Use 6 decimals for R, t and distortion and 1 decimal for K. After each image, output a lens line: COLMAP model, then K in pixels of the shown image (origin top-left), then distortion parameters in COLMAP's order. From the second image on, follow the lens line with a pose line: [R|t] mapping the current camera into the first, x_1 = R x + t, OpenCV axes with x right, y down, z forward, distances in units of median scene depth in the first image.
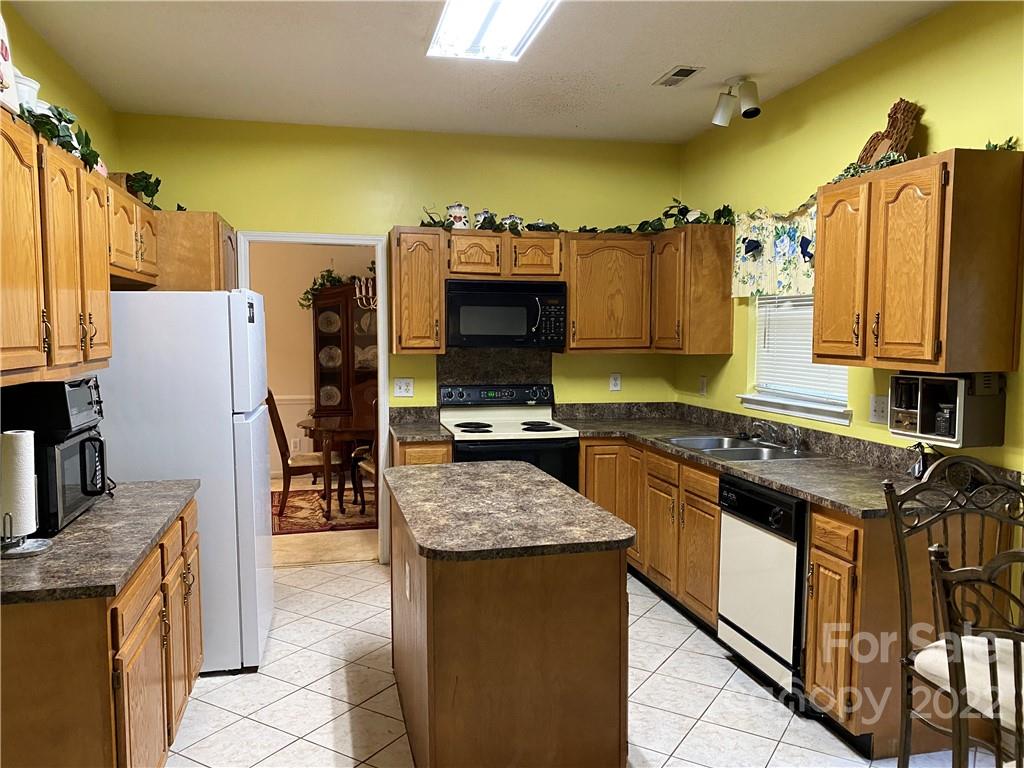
lens RADIAL K [[765.4, 0, 512.0], [0, 765.4, 384.0], [0, 0, 1]] dist [-0.002573, -0.003547]
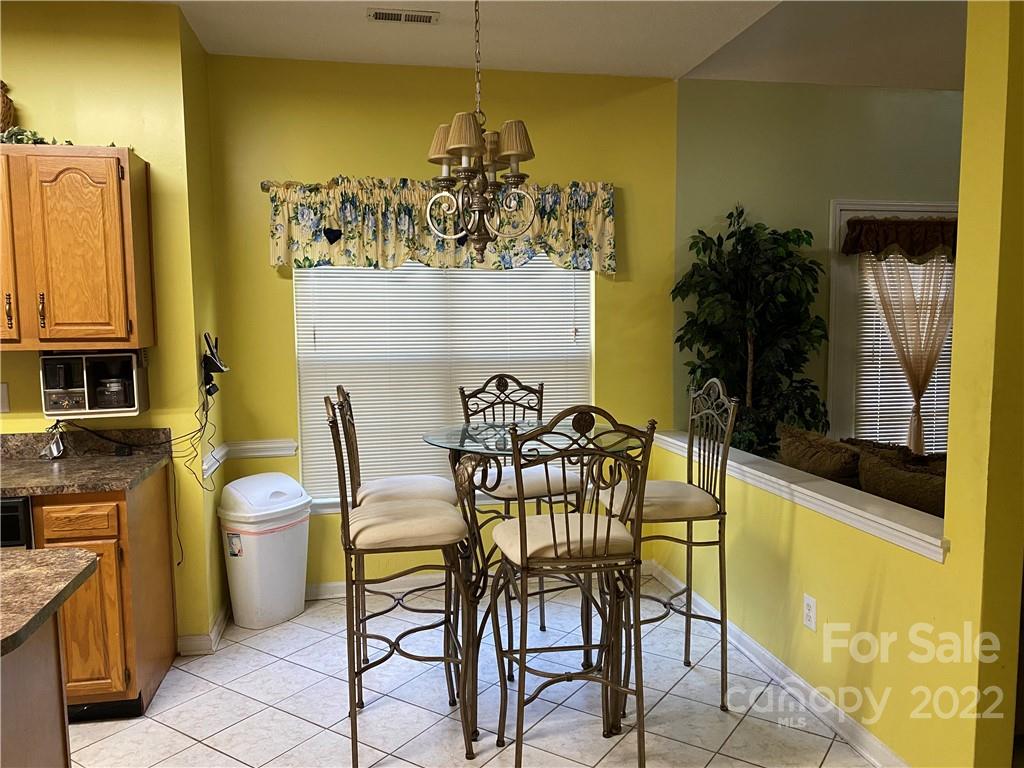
lens RADIAL K [[765.4, 0, 512.0], [0, 765.4, 384.0], [0, 0, 1]] dist [-0.002573, -0.003547]
pose [[0.023771, -0.084621, 0.996130, -0.521319], [0.083027, 0.993136, 0.082385, -0.009096], [-0.996264, 0.080748, 0.030634, 0.408210]]
